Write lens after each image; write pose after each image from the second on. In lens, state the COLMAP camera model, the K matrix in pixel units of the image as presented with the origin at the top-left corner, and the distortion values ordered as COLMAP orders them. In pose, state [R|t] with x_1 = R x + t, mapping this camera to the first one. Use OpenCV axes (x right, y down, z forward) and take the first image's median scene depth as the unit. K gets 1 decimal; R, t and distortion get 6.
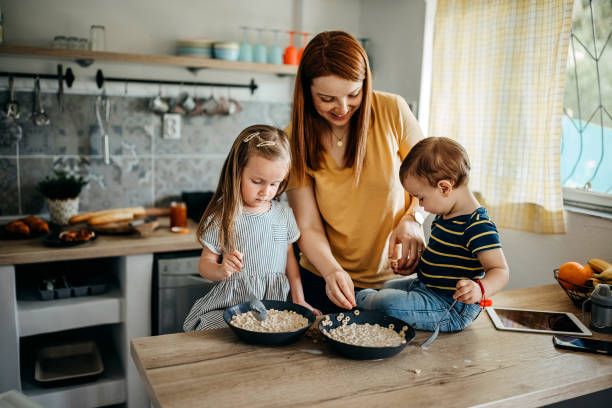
lens RADIAL K [[589.3, 0, 302.0], [0, 589.3, 197.2], [0, 0, 1]] dist [-0.013909, 0.000000]
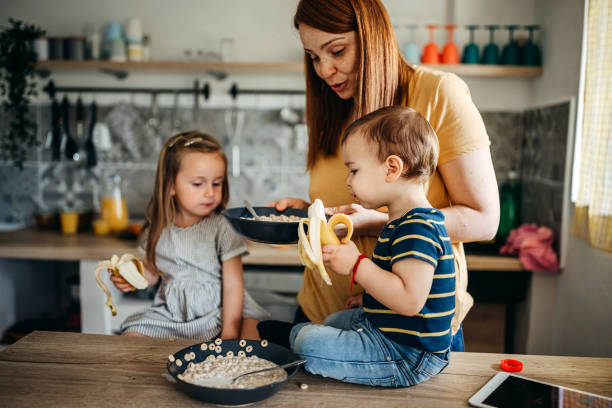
lens RADIAL K [[589.3, 0, 299.4], [0, 589.3, 211.0], [0, 0, 1]] dist [-0.013909, 0.000000]
pose [[0.864232, 0.040877, -0.501431, 0.272193], [-0.059675, 0.997986, -0.021494, 0.019538], [0.499542, 0.048499, 0.864931, 0.185849]]
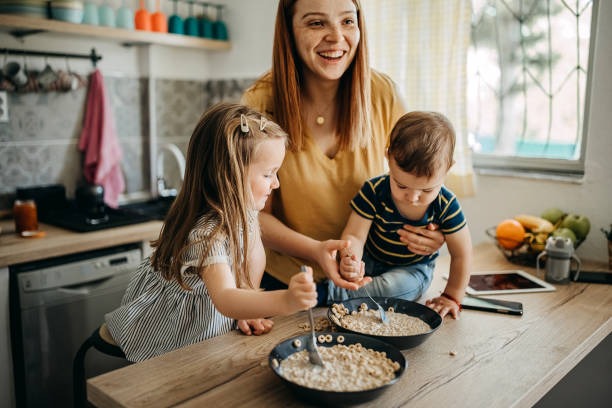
lens RADIAL K [[589.3, 0, 306.7], [0, 589.3, 202.7], [0, 0, 1]] dist [-0.013909, 0.000000]
pose [[0.926418, -0.083628, 0.367092, -0.143503], [0.074458, 0.996457, 0.039097, 0.009454], [-0.369061, -0.008887, 0.929363, 0.120648]]
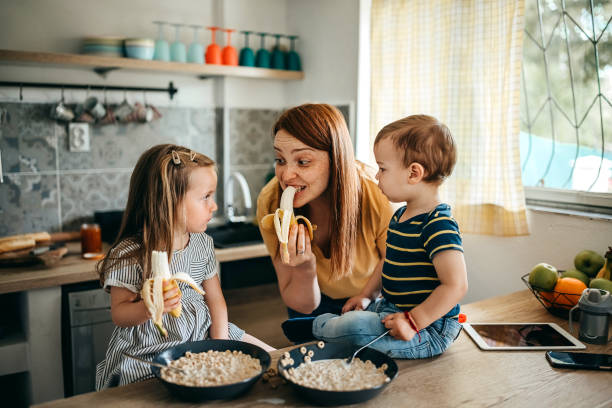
lens RADIAL K [[589.3, 0, 308.2], [0, 589.3, 202.2], [0, 0, 1]] dist [-0.013909, 0.000000]
pose [[0.988442, -0.047864, 0.143847, -0.017406], [0.050298, 0.998645, -0.013331, 0.004486], [-0.143014, 0.020412, 0.989510, 0.101676]]
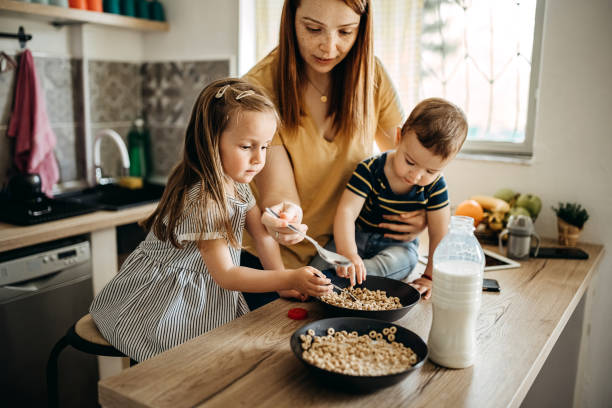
lens RADIAL K [[589.3, 0, 301.8], [0, 589.3, 201.1], [0, 0, 1]] dist [-0.013909, 0.000000]
pose [[0.858725, -0.114600, 0.499457, -0.200932], [0.088511, 0.993194, 0.075708, 0.002685], [-0.504734, -0.020805, 0.863024, 0.153449]]
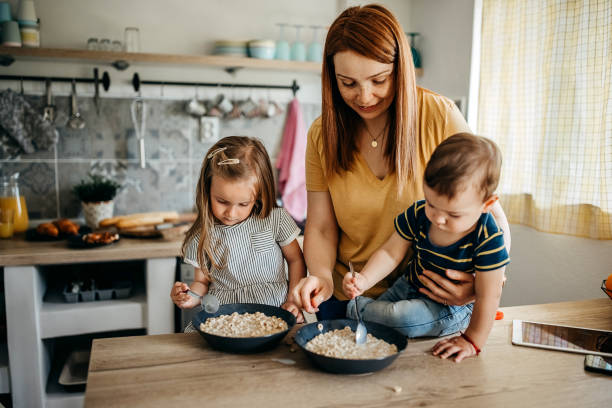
lens RADIAL K [[589.3, 0, 303.3], [0, 589.3, 207.9], [0, 0, 1]] dist [-0.013909, 0.000000]
pose [[0.987902, 0.002816, -0.155055, 0.088421], [-0.004917, 0.999901, -0.013164, 0.022458], [0.155003, 0.013768, 0.987818, 0.067088]]
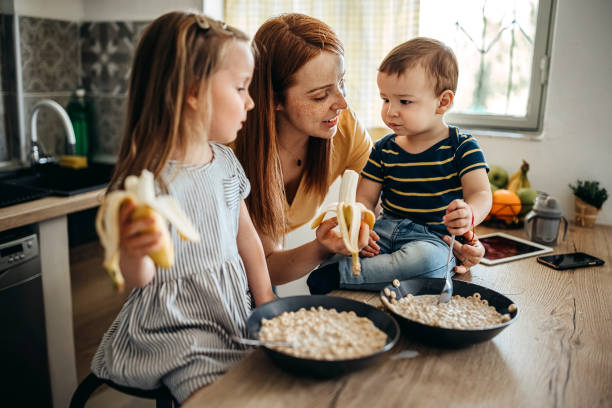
lens RADIAL K [[589.3, 0, 307.4], [0, 589.3, 202.0], [0, 0, 1]] dist [-0.013909, 0.000000]
pose [[0.774486, -0.147474, 0.615161, -0.221068], [0.086520, 0.988002, 0.127929, -0.001185], [-0.626646, -0.045855, 0.777954, 0.274218]]
